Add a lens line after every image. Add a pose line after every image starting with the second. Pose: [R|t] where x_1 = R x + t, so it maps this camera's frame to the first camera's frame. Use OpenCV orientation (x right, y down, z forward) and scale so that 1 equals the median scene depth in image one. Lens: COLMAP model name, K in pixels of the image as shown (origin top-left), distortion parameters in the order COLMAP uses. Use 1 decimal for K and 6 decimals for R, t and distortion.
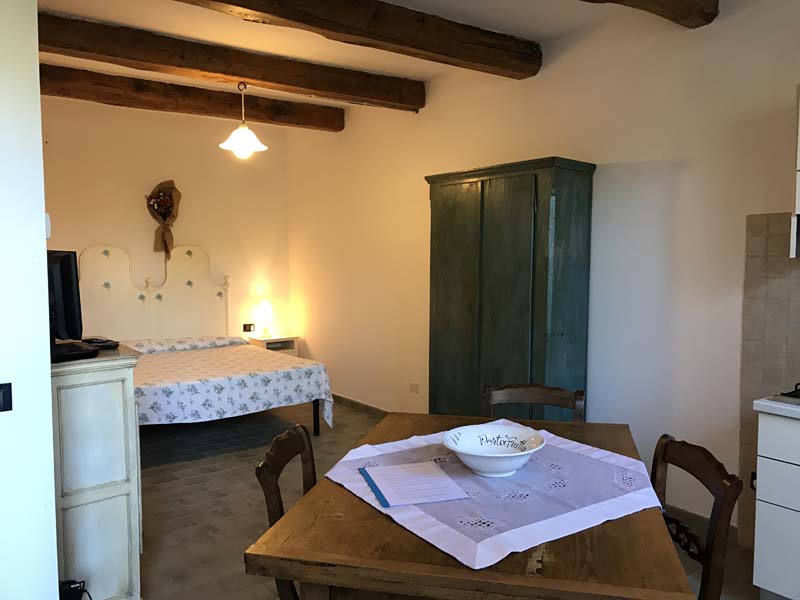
lens RADIAL K [[652.4, 0, 400.0], [0, 652.4, 300.0], [0, 0, 1]] dist [0.045384, -0.093409]
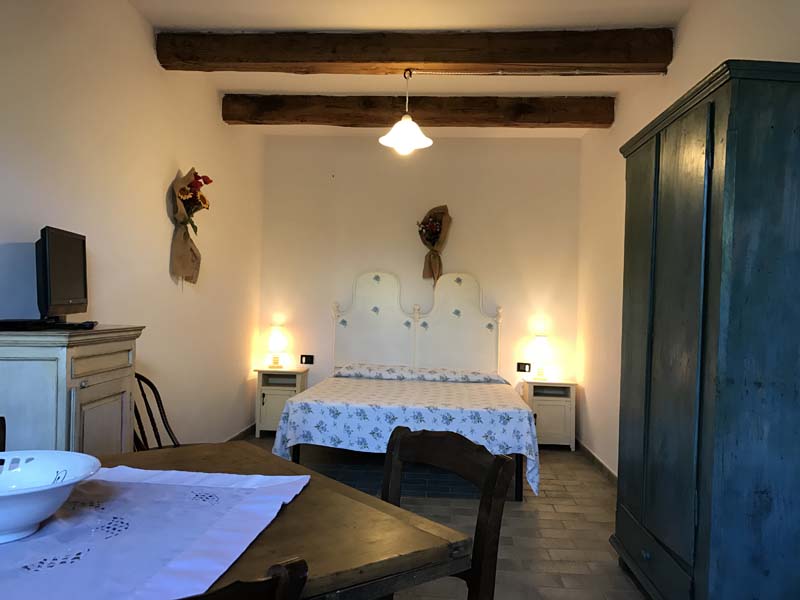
lens RADIAL K [[645.7, 0, 400.0], [0, 645.7, 300.0], [0, 0, 1]] dist [0.126082, -0.328028]
pose [[0.764020, 0.015800, -0.644999, 0.254395], [-0.075984, 0.994947, -0.065633, 0.028260], [0.640703, 0.099155, 0.761360, 0.278341]]
